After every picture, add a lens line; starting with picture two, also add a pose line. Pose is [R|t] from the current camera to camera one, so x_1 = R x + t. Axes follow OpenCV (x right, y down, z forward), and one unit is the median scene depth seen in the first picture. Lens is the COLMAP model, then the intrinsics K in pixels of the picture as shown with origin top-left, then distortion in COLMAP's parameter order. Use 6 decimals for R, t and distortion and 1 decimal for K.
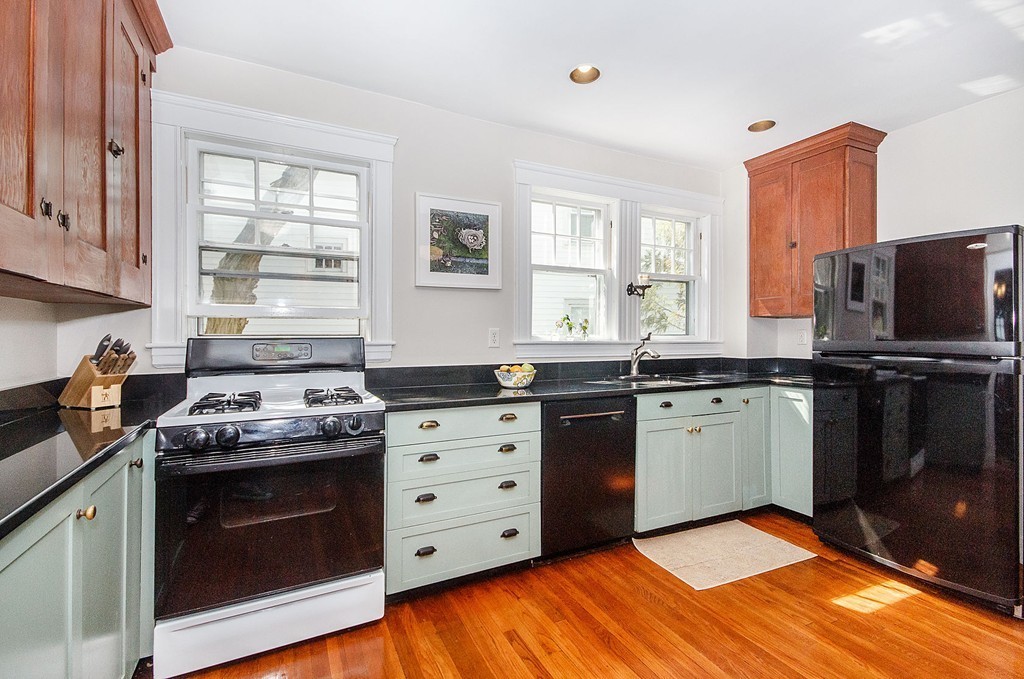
lens RADIAL K [[473.9, 0, 512.0], [0, 473.9, 339.5], [0, 0, 1]] dist [0.000564, -0.000508]
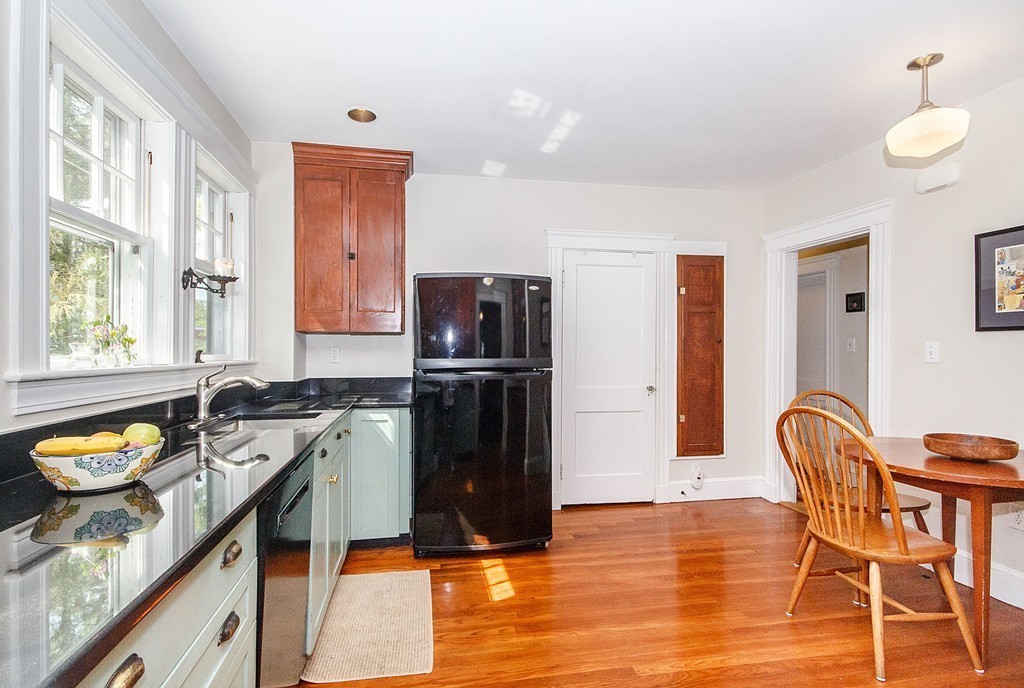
lens RADIAL K [[485.4, 0, 511.4], [0, 485.4, 358.5], [0, 0, 1]] dist [0.000678, 0.000121]
pose [[0.258815, -0.016655, 0.965783, -0.284660], [0.006409, 0.999859, 0.015526, -0.012895], [-0.965906, 0.002171, 0.258885, 0.512213]]
